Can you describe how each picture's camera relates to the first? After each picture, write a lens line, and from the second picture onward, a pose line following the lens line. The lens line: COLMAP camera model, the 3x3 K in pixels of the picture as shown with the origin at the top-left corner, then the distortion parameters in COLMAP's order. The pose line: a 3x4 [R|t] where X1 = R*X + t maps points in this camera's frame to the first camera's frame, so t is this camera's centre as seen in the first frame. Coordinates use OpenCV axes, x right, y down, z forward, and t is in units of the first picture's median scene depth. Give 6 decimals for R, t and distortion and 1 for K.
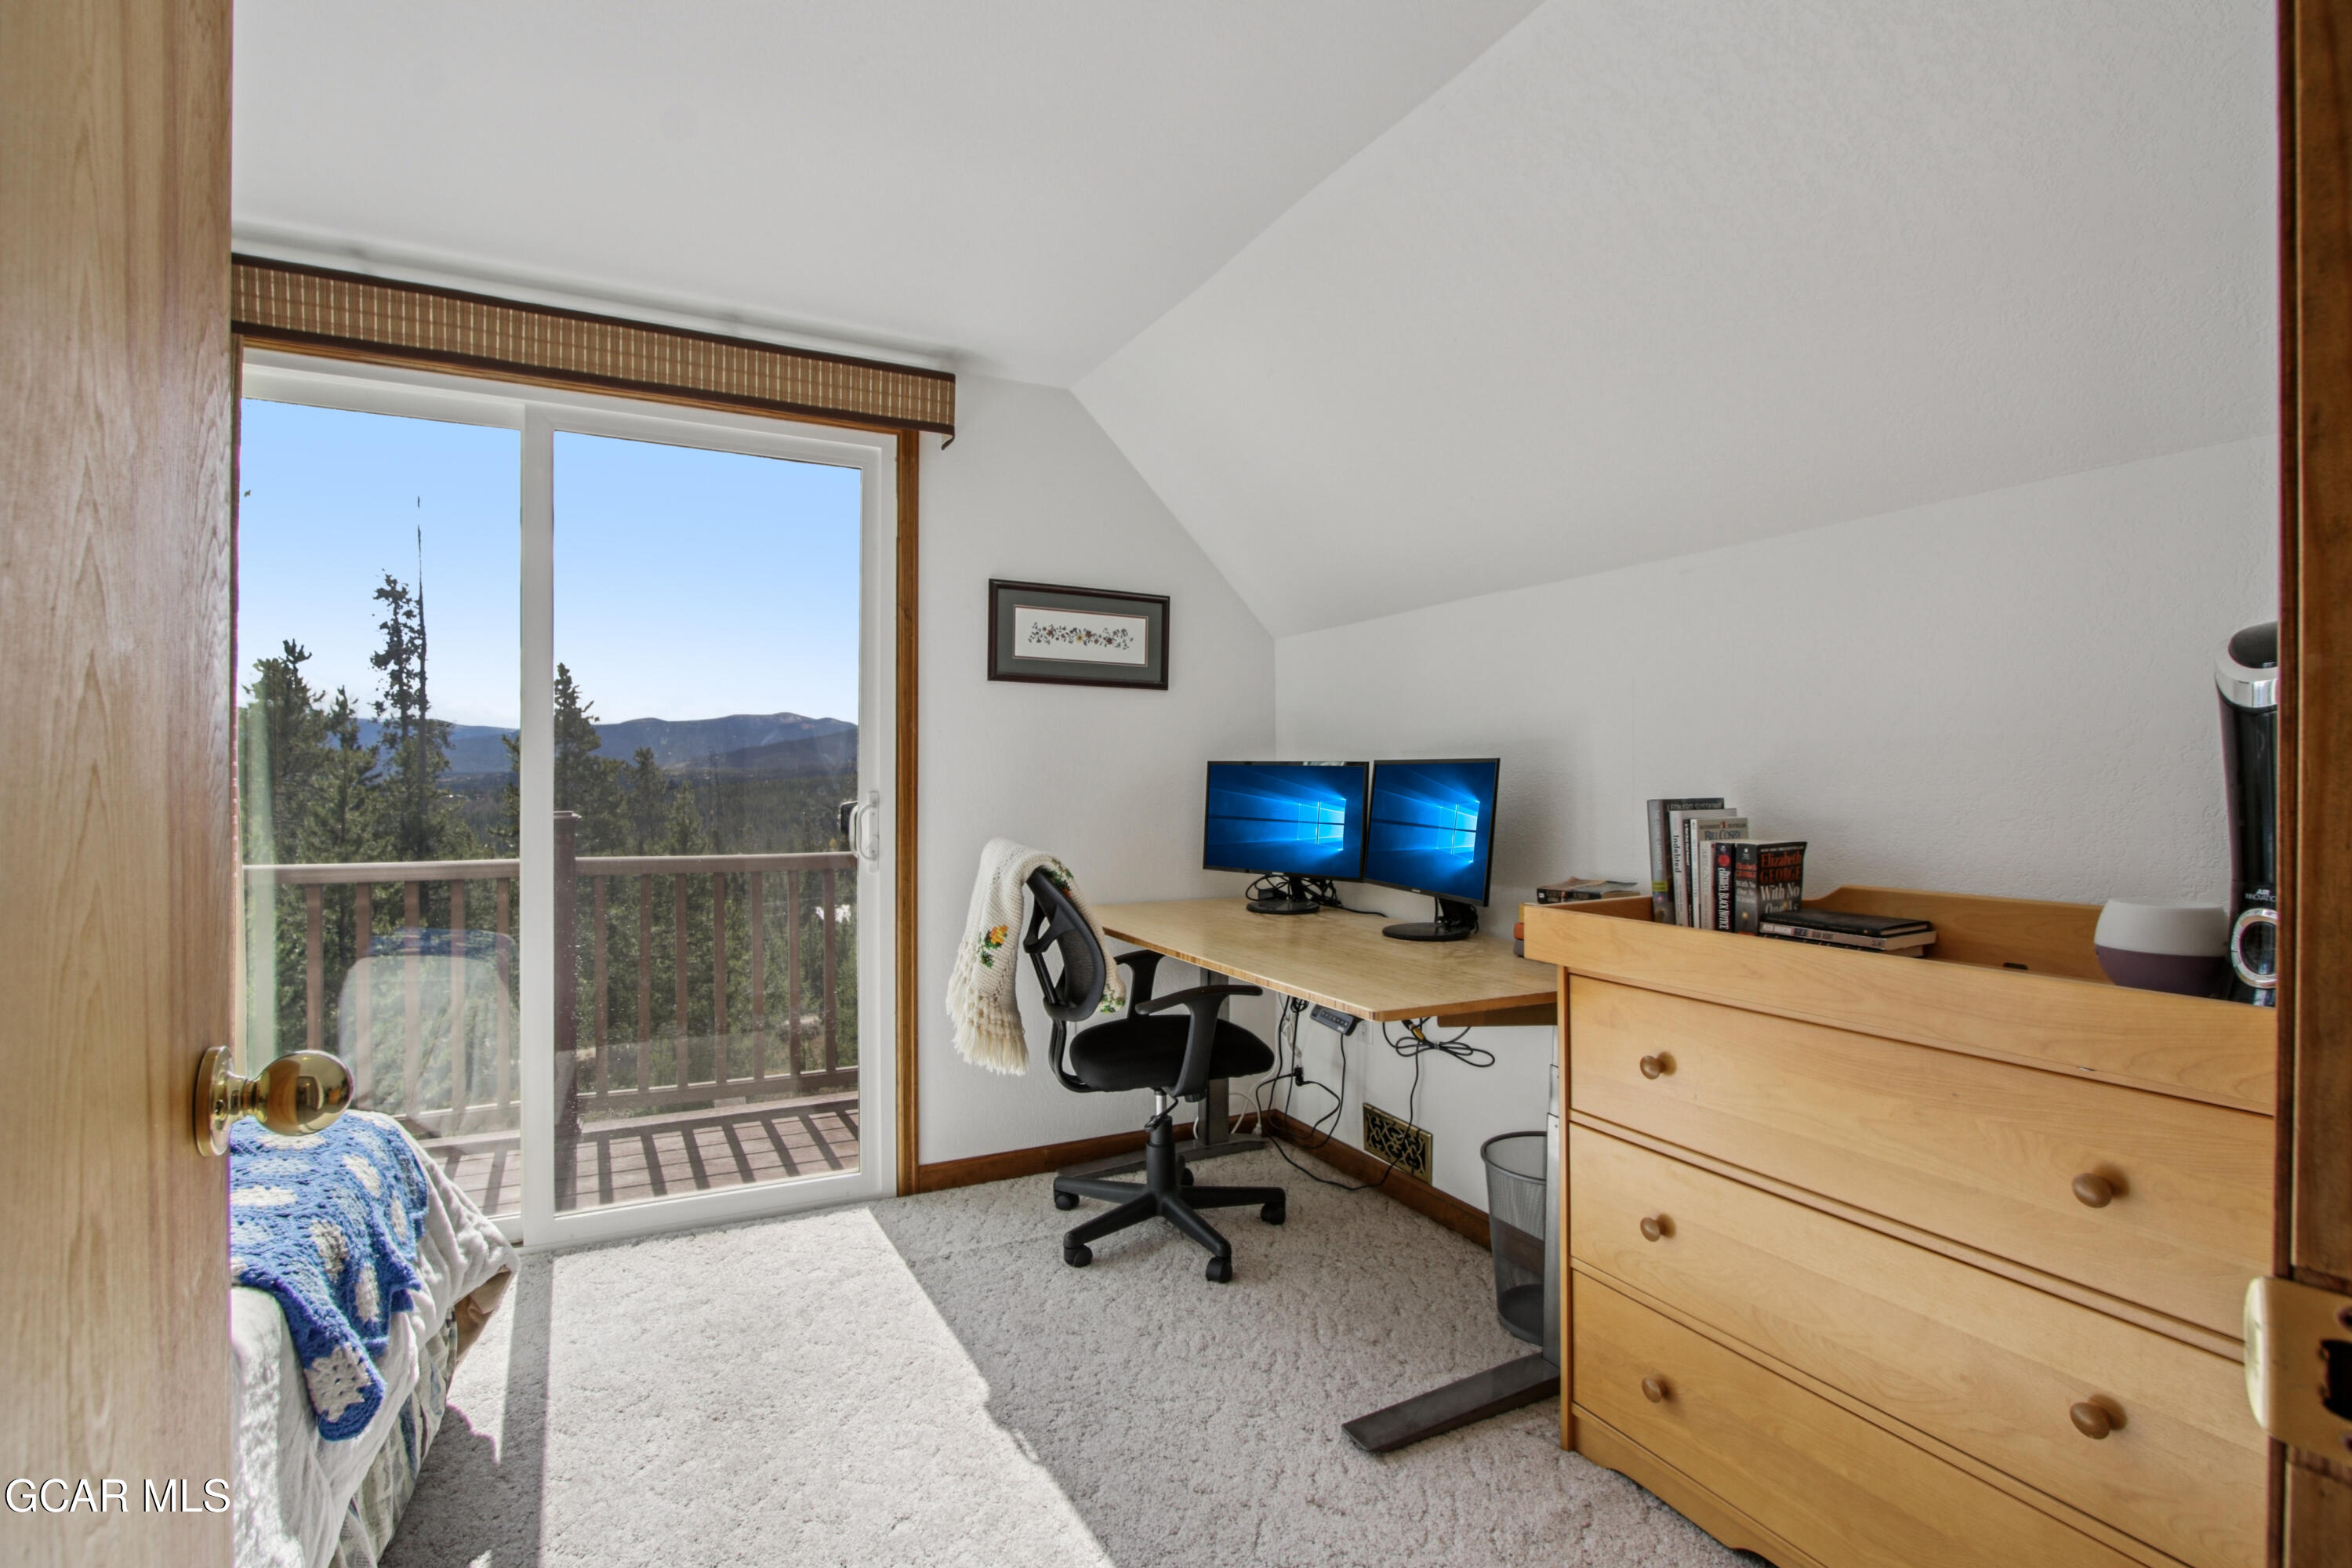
lens RADIAL K [[1067.7, 0, 1176.0], [0, 1067.7, 784.0], [0, 0, 1]] dist [-0.000728, 0.000038]
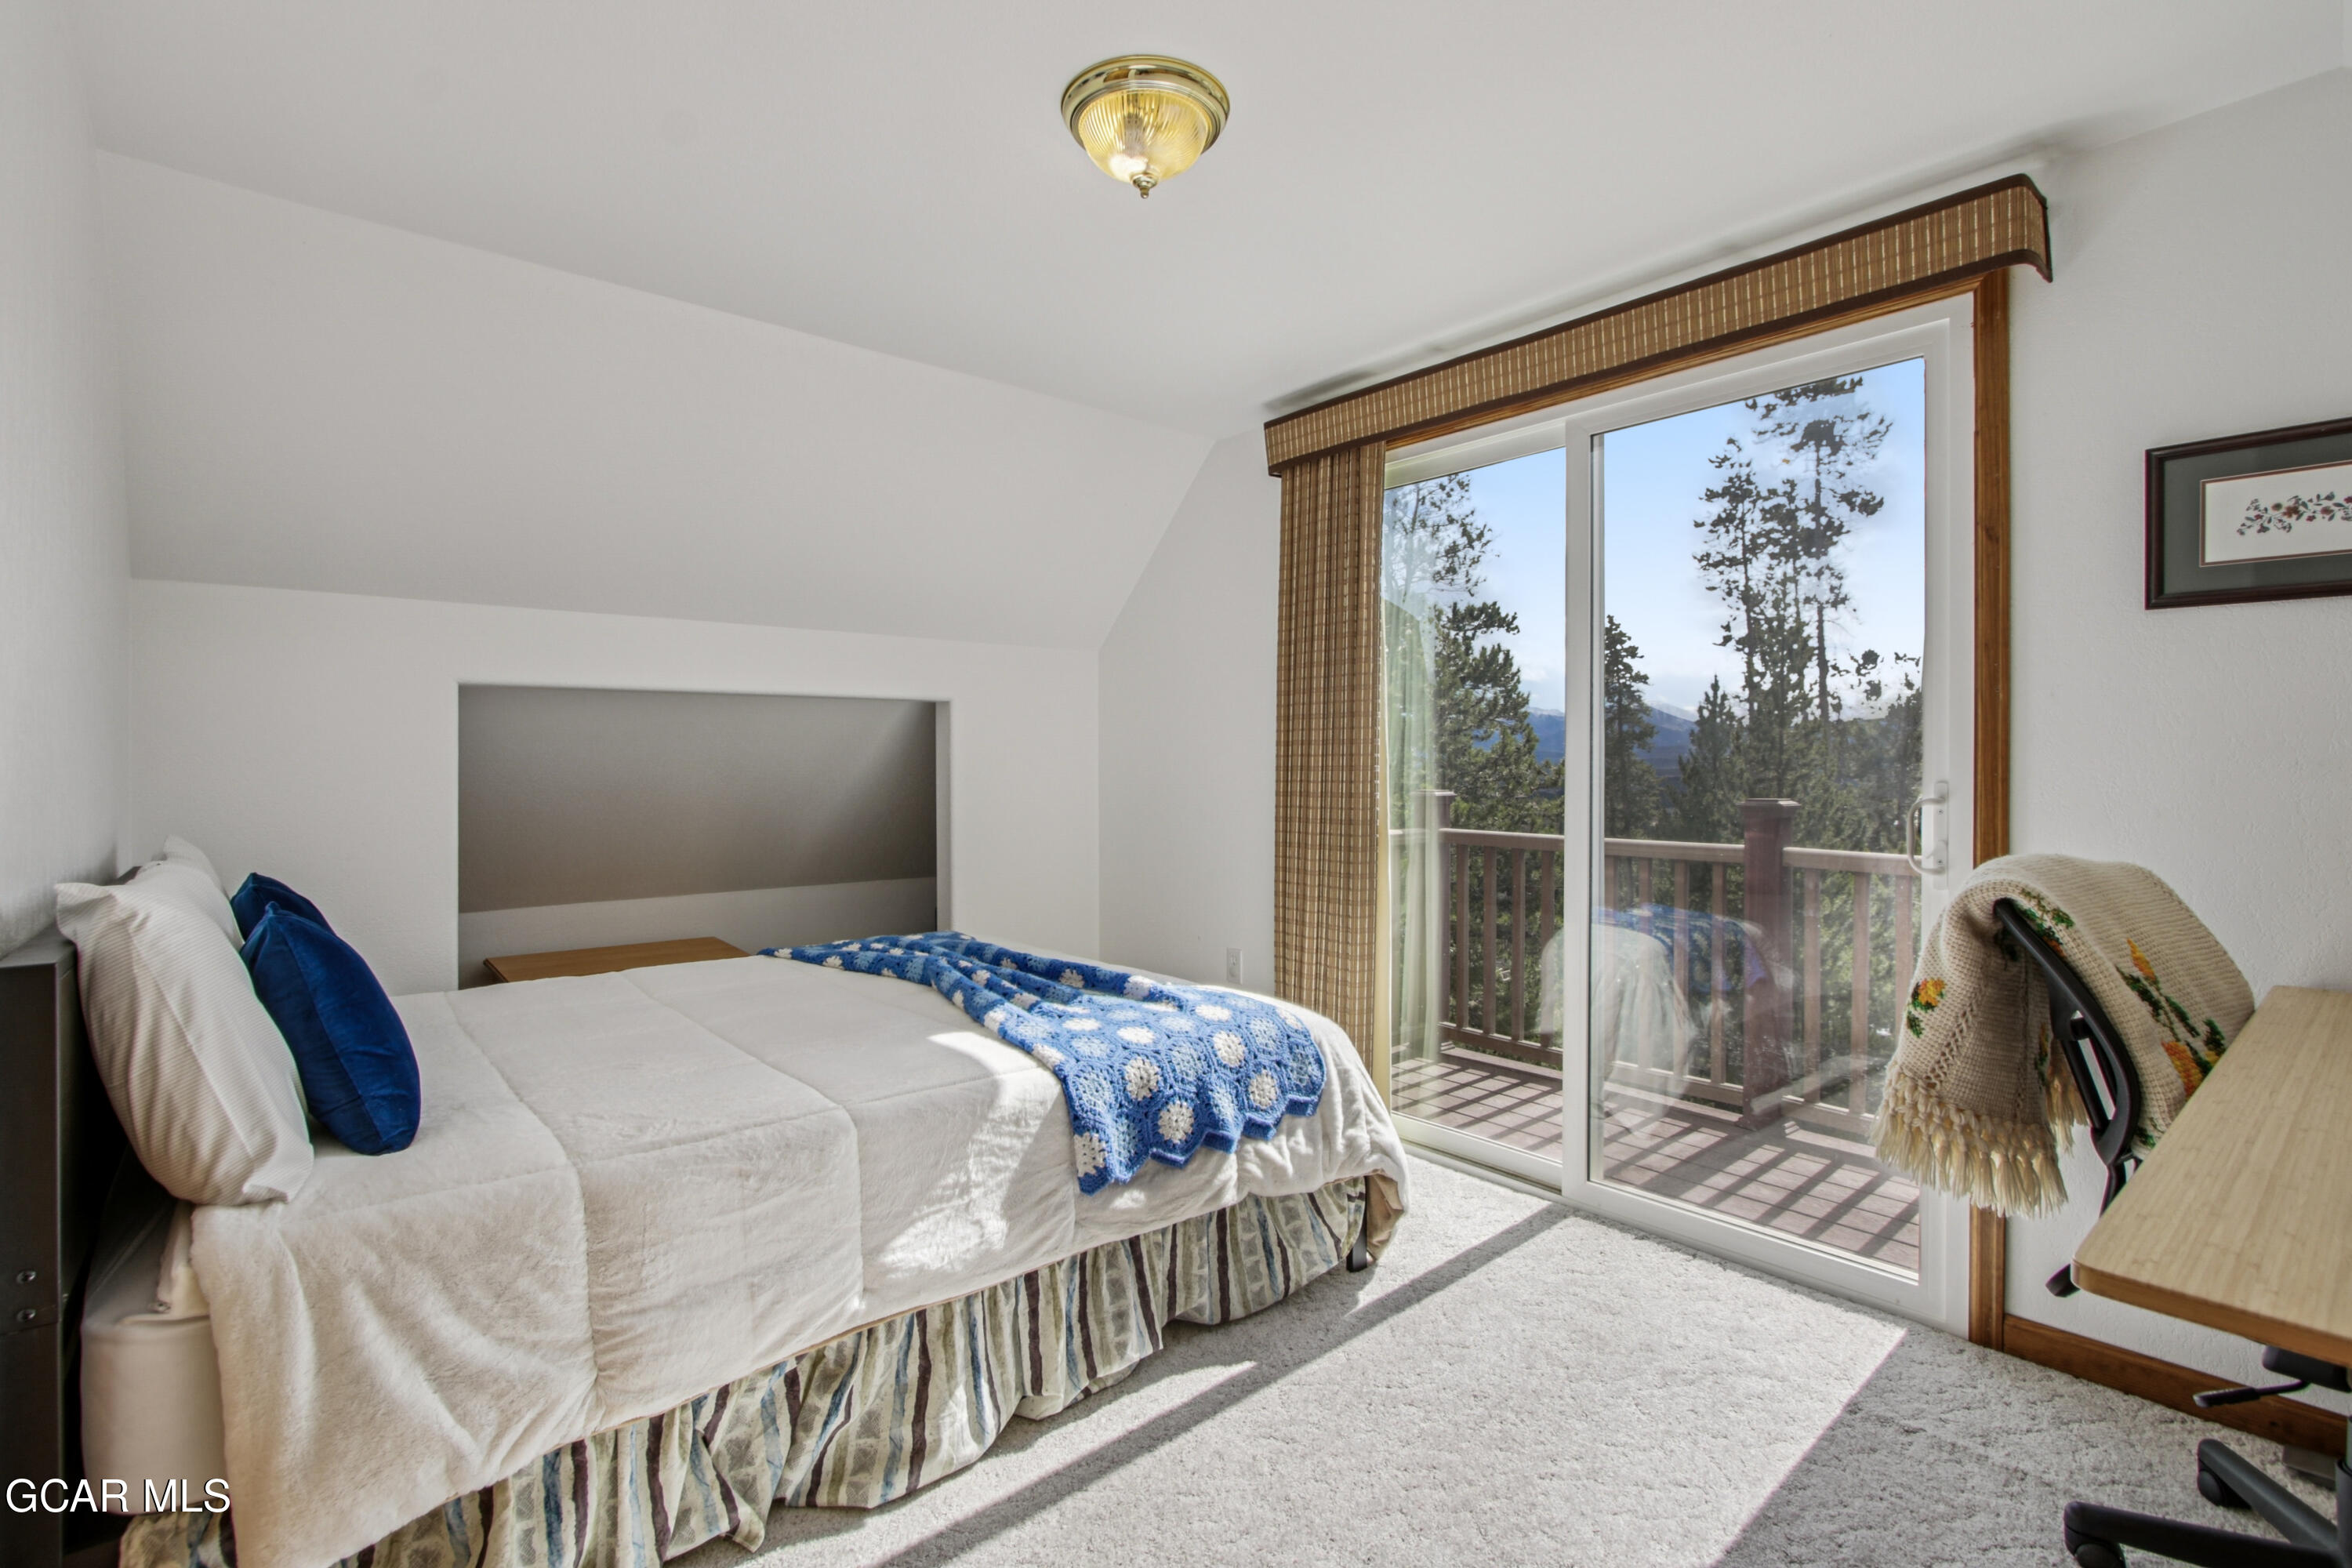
lens RADIAL K [[1080.5, 0, 1165.7], [0, 1080.5, 771.7], [0, 0, 1]] dist [-0.015181, 0.000059]
pose [[0.256033, 0.002569, -0.966665, 0.303040], [-0.004890, 0.999987, 0.001363, 0.001391], [0.966656, 0.004378, 0.256042, 0.287221]]
